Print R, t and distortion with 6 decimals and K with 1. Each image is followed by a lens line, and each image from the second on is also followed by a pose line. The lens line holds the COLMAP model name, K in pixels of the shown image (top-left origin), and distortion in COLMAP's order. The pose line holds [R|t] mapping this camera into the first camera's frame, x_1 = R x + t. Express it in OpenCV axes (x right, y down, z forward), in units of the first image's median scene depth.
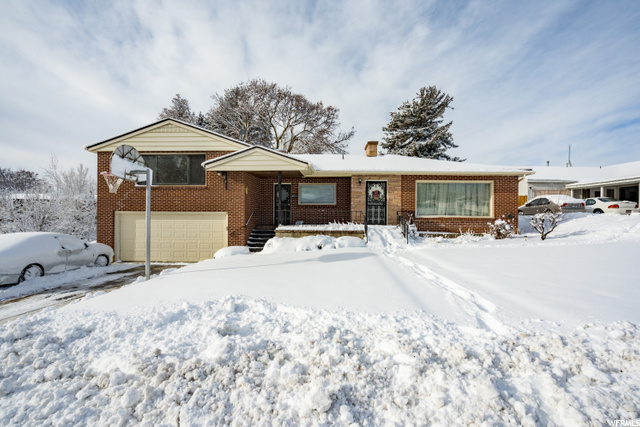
lens RADIAL K [[303.0, 0, 320.4], [0, 303.0, 226.2], [0, 0, 1]] dist [0.000193, 0.000101]
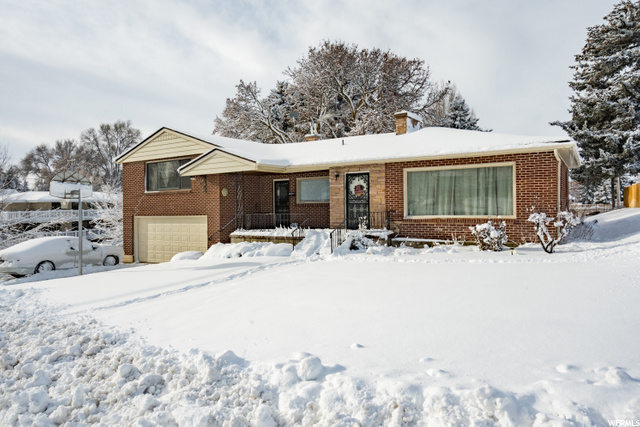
lens RADIAL K [[458.6, 0, 320.0], [0, 458.6, 213.5], [0, 0, 1]] dist [0.012853, 0.002129]
pose [[0.854659, -0.015272, -0.518965, 0.726771], [0.009044, 0.999854, -0.014531, -0.027364], [0.519111, 0.007725, 0.854672, -0.068981]]
